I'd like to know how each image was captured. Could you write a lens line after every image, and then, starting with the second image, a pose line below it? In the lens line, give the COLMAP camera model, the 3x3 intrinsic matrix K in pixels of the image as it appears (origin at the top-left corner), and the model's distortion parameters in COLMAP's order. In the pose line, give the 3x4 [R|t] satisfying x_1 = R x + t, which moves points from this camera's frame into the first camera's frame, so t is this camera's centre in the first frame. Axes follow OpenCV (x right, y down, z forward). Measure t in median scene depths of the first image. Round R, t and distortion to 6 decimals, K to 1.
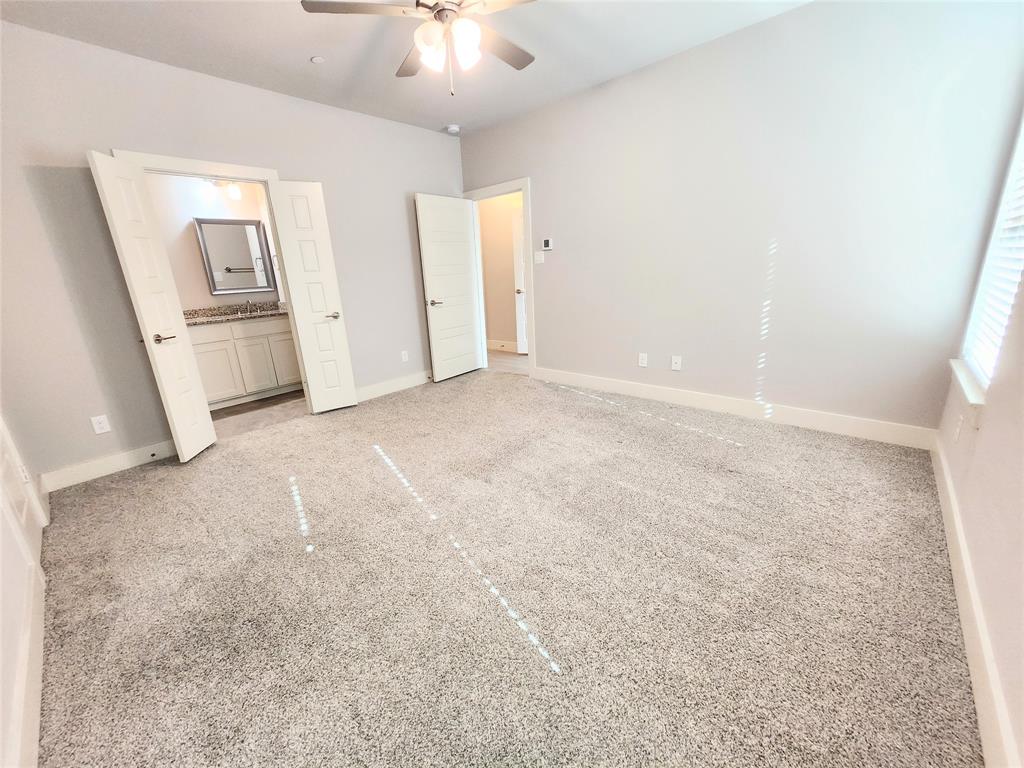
lens RADIAL K [[405.0, 0, 501.9], [0, 405.0, 380.9], [0, 0, 1]] dist [-0.002301, 0.002636]
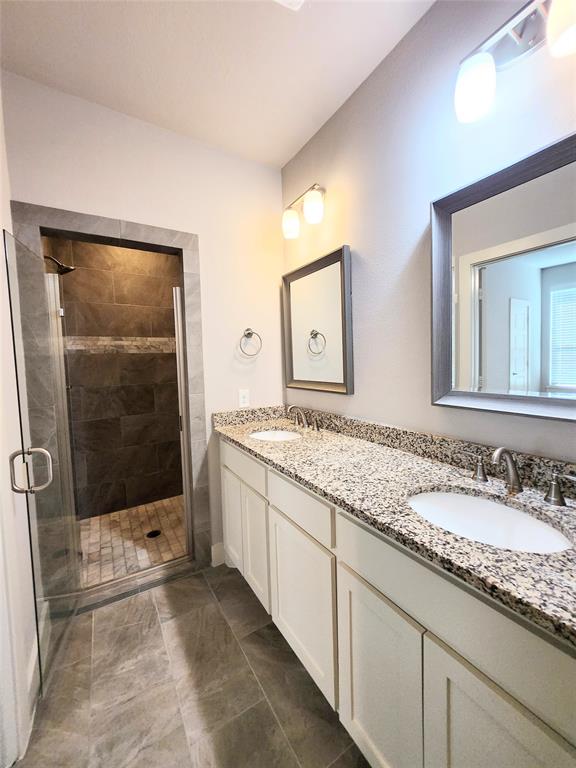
lens RADIAL K [[303.8, 0, 288.0], [0, 303.8, 376.0], [0, 0, 1]] dist [-0.002301, 0.002636]
pose [[-0.266934, 0.112883, -0.957081, -0.411149], [-0.220758, 0.959547, 0.174745, -0.253582], [0.938090, 0.257928, -0.231216, 0.921385]]
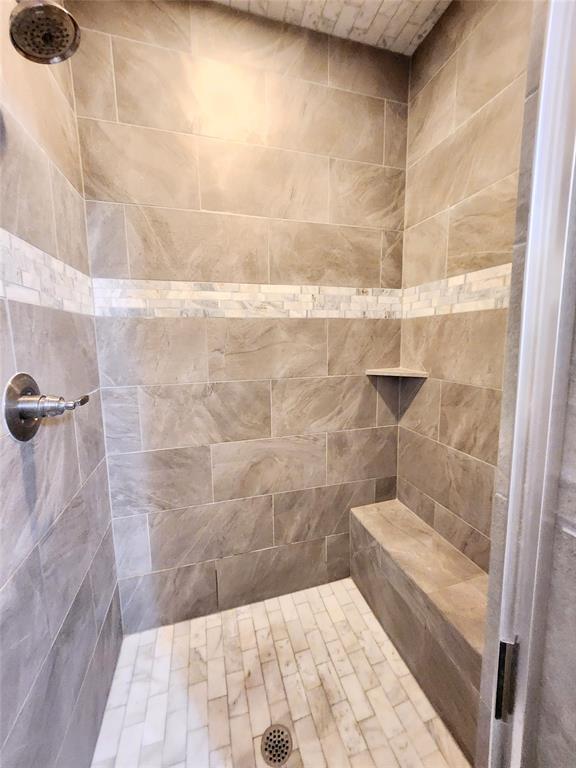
lens RADIAL K [[303.8, 0, 283.2], [0, 303.8, 380.7], [0, 0, 1]] dist [-0.002301, 0.002636]
pose [[-0.528176, 0.168014, -0.832347, -0.584083], [-0.188386, 0.932616, 0.307797, -0.197753], [0.827974, 0.319373, -0.460934, 0.764601]]
